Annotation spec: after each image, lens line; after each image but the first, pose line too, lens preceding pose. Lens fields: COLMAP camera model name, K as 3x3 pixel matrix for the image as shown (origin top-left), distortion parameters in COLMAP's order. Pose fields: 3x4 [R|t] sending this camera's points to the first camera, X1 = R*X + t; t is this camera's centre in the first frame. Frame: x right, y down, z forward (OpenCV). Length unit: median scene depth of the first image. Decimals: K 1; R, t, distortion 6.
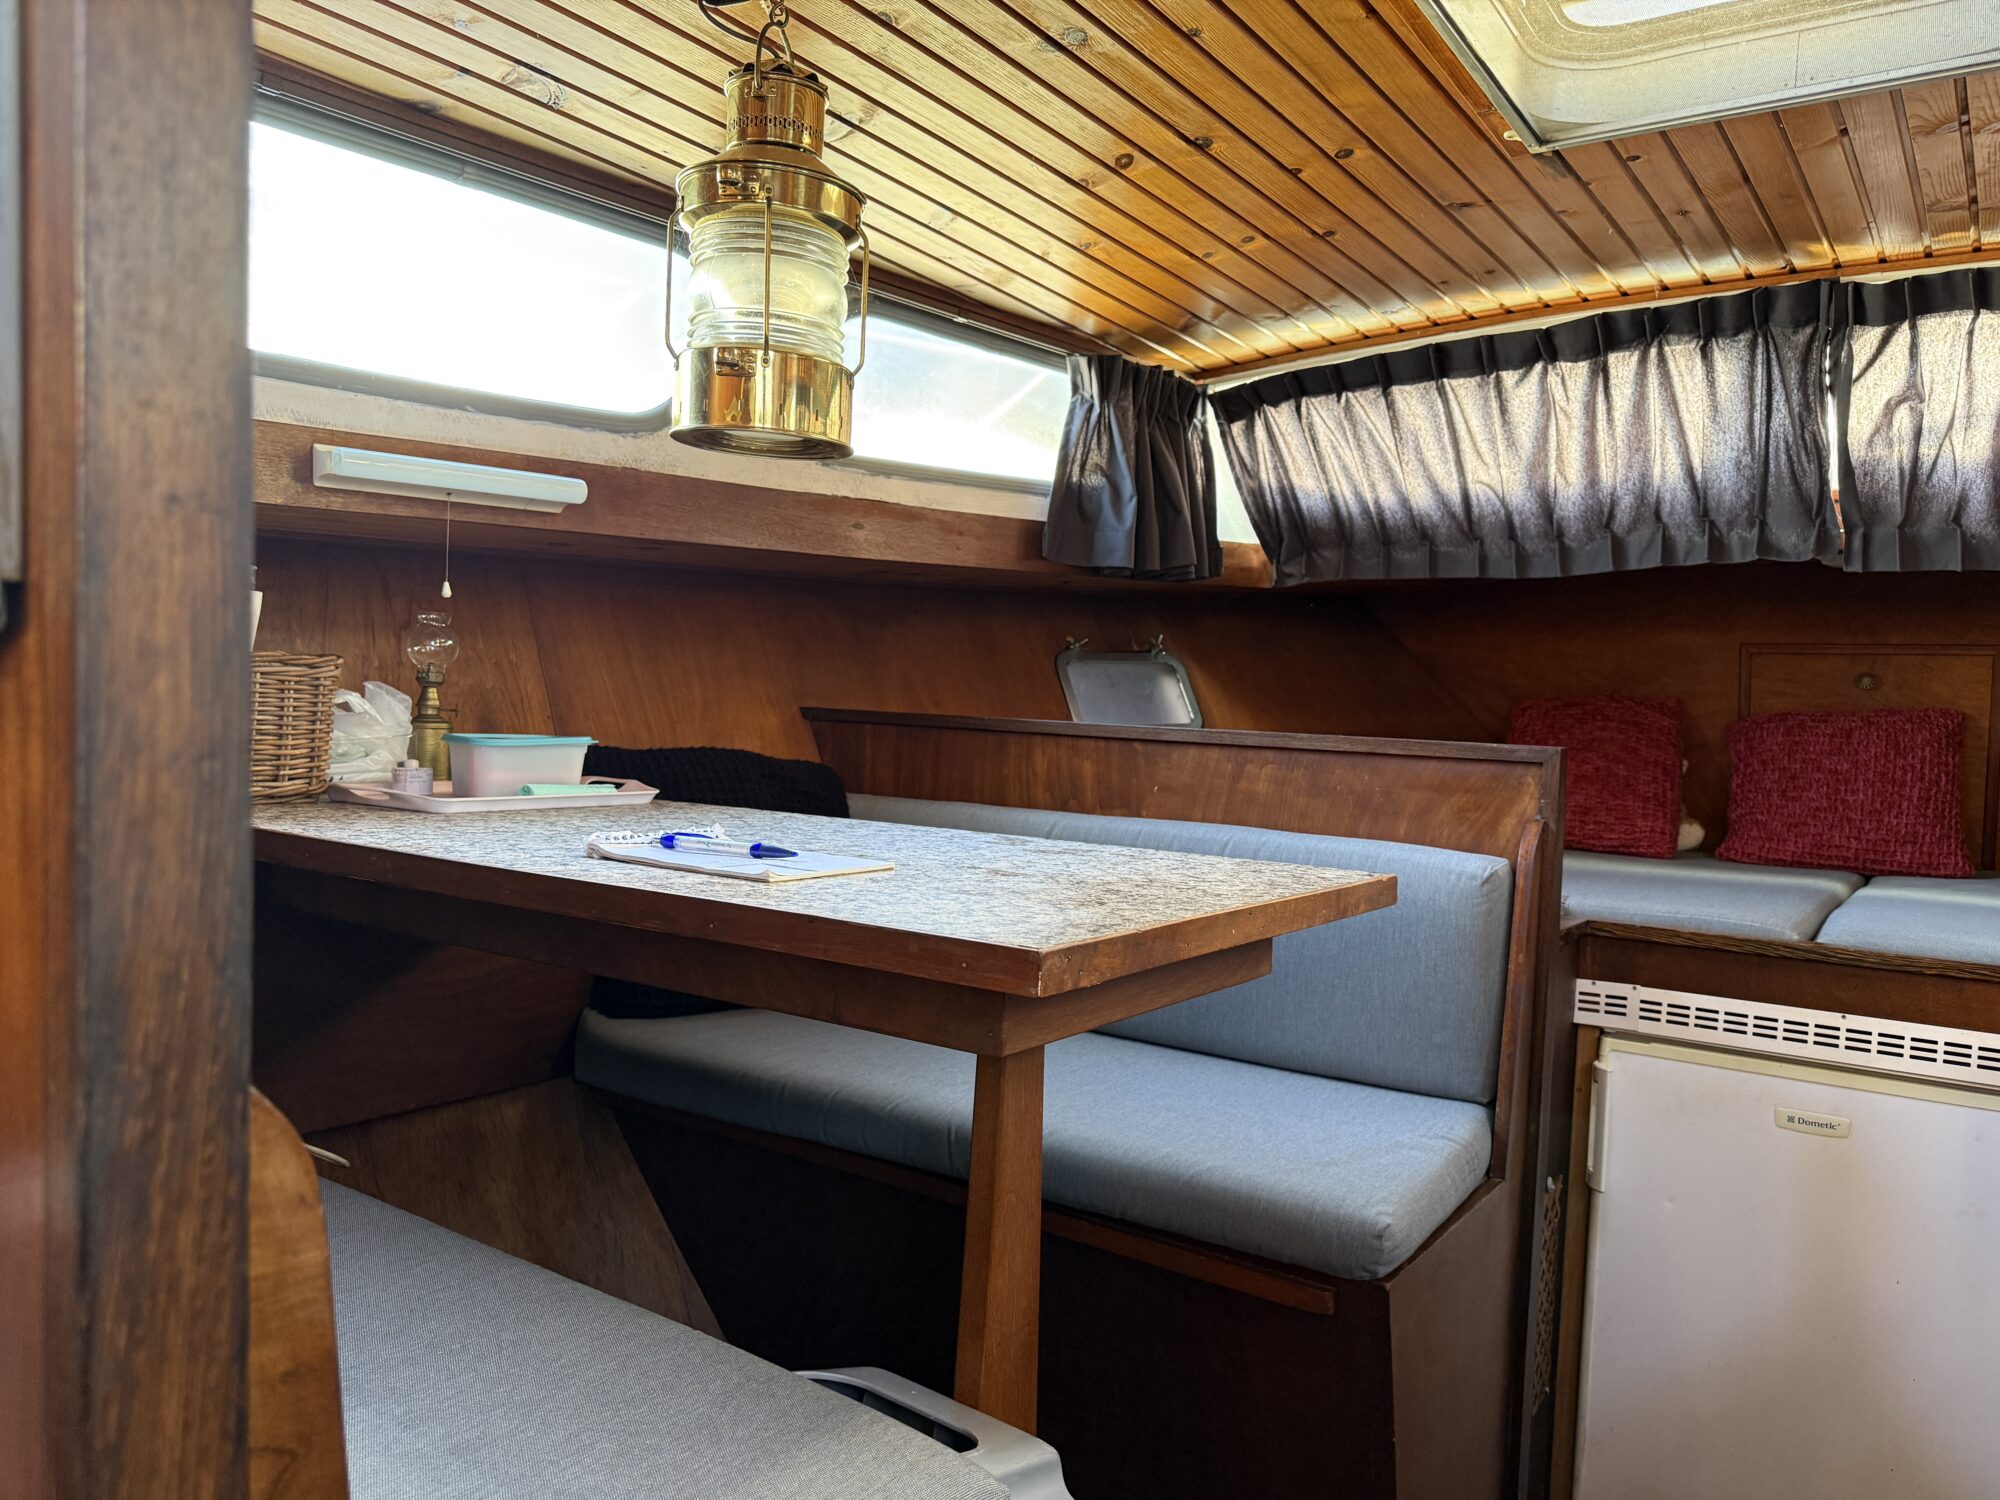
lens RADIAL K [[1408.5, 0, 1000.0], [0, 1408.5, 750.0], [0, 0, 1]] dist [0.034898, -0.054020]
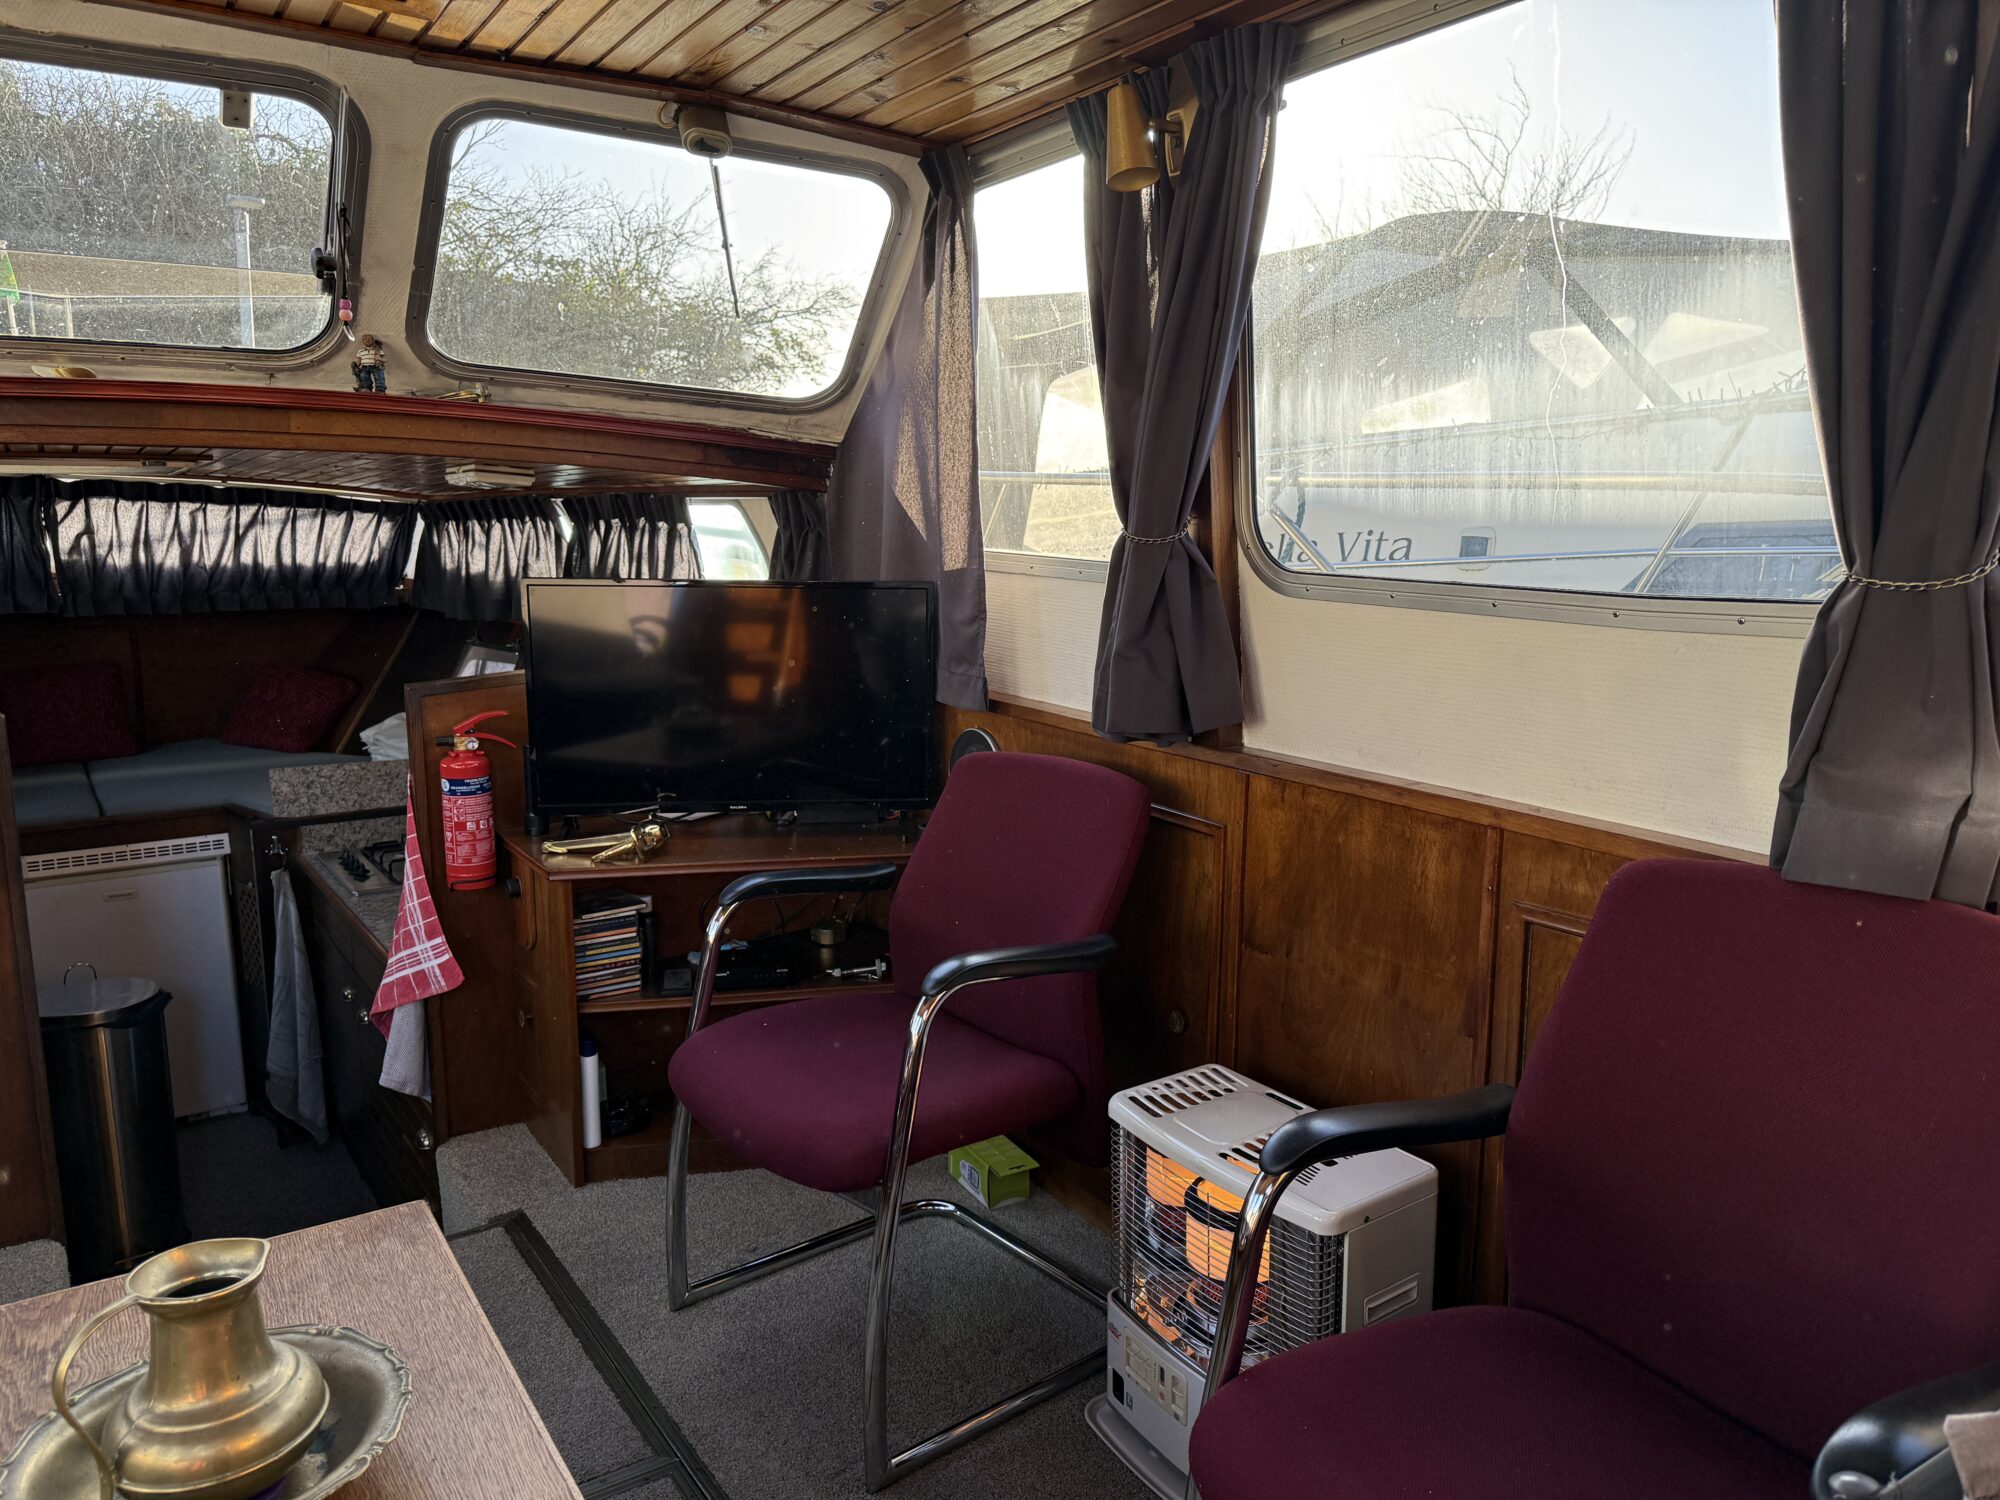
lens RADIAL K [[1413.8, 0, 1000.0], [0, 1413.8, 750.0], [0, 0, 1]] dist [0.061334, -0.070268]
pose [[0.353808, -0.193091, 0.915170, -0.771691], [0.053040, 0.981026, 0.186481, -0.249024], [-0.933813, -0.017438, 0.357336, -0.883100]]
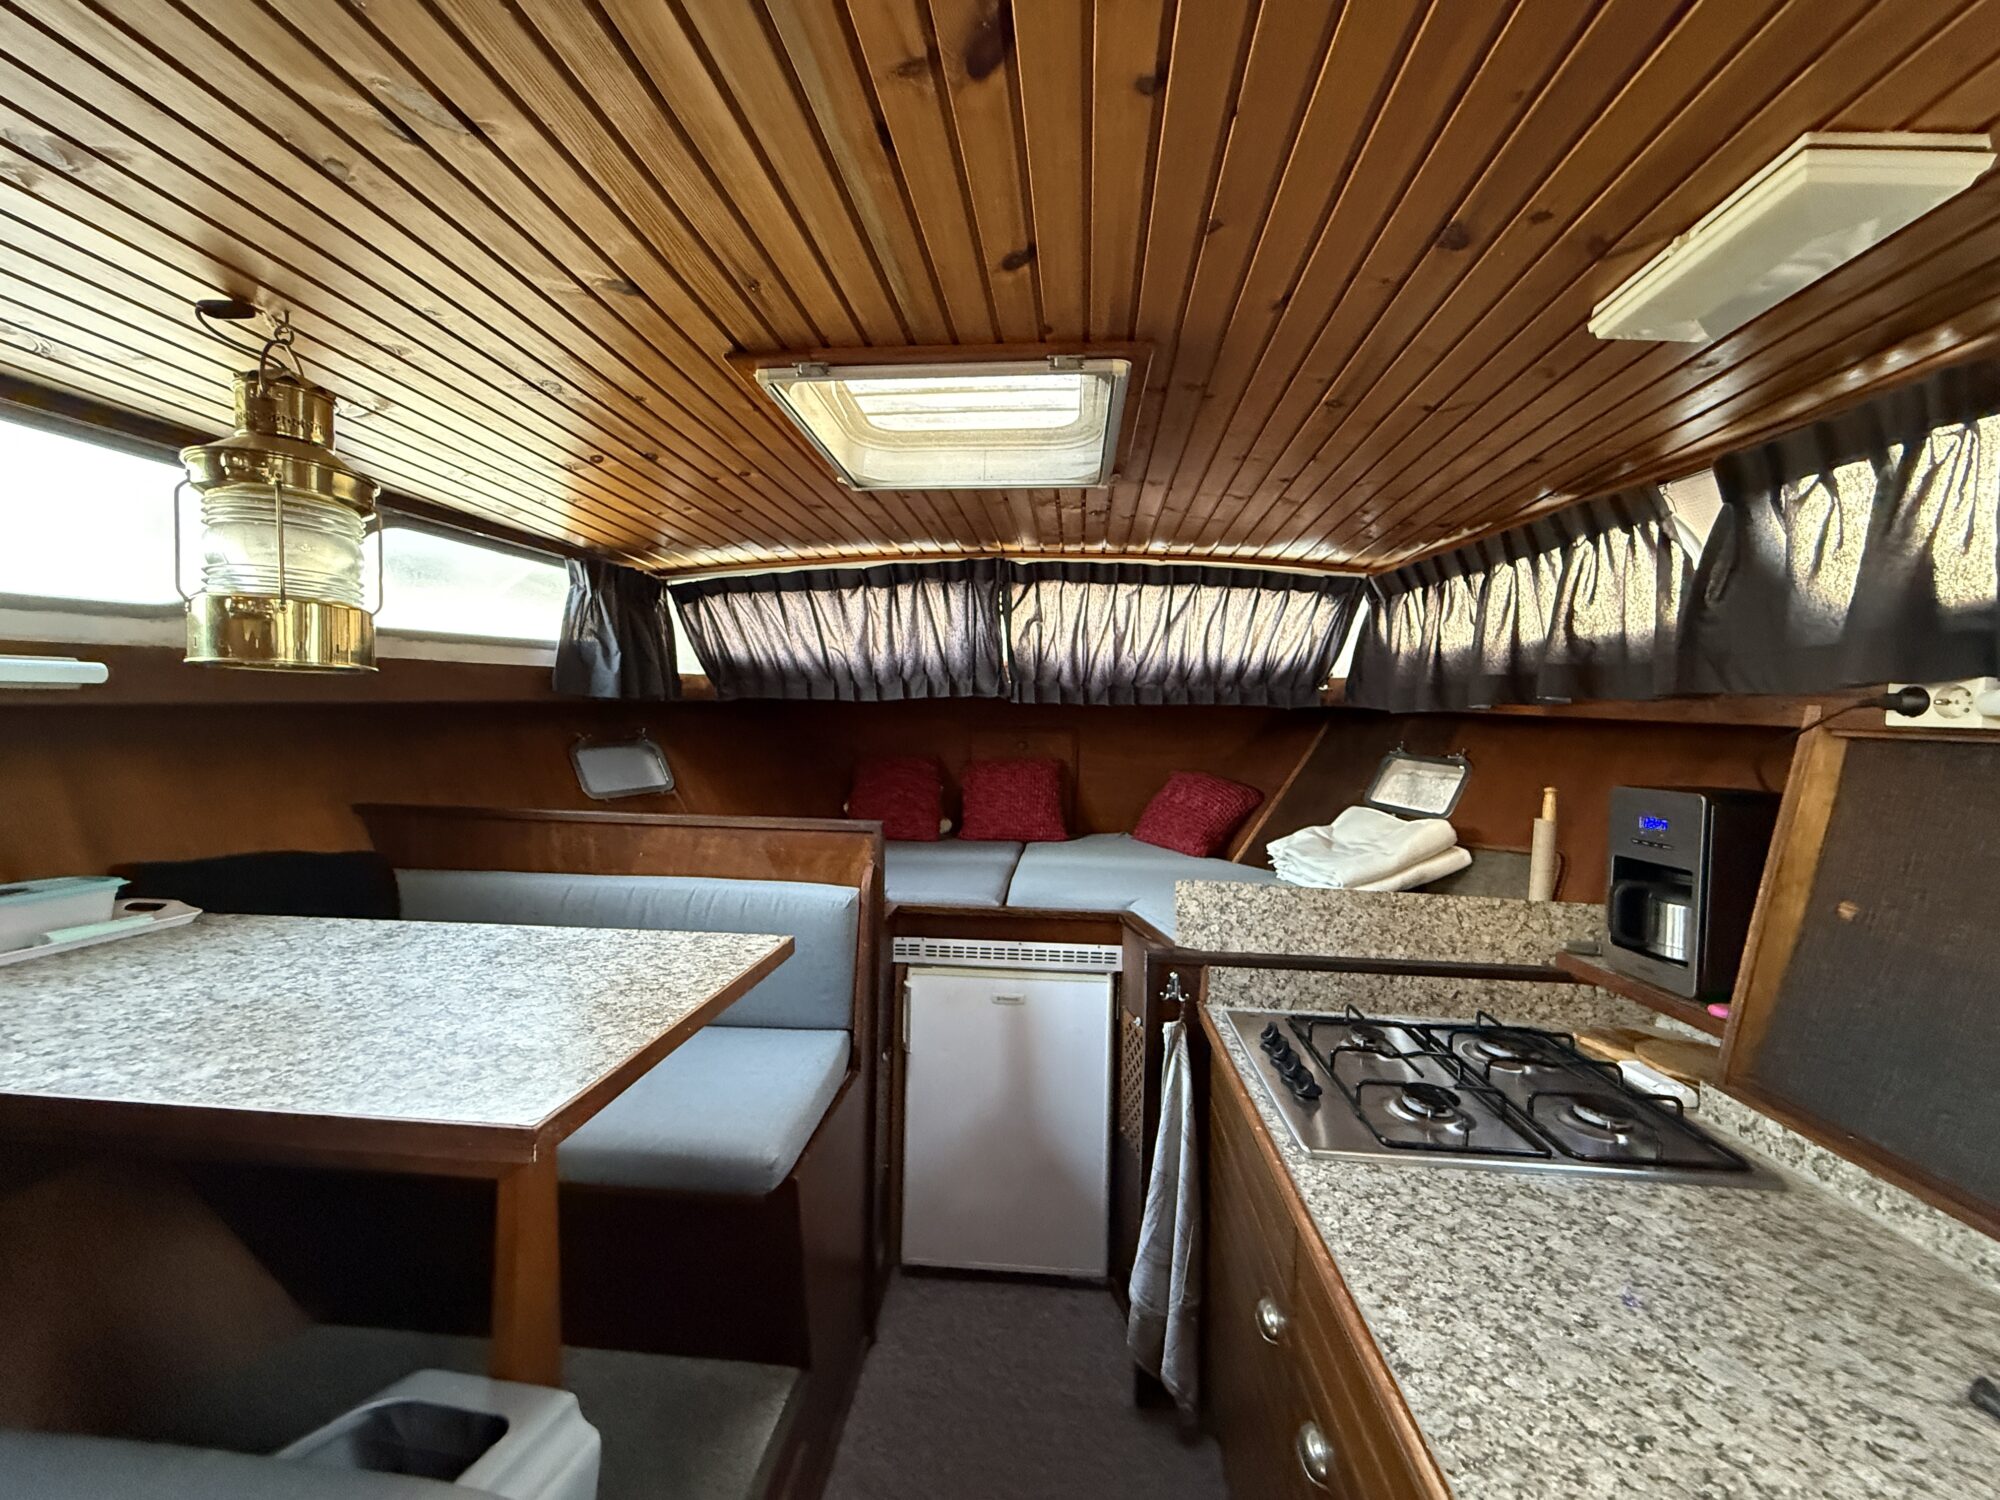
lens RADIAL K [[798.1, 0, 990.0], [0, 798.1, 755.1], [0, 0, 1]] dist [0.001195, -0.000133]
pose [[0.870649, -0.040571, 0.490230, 0.017450], [0.034170, 0.999174, 0.022005, -0.080849], [-0.490717, -0.002407, 0.871316, 0.037228]]
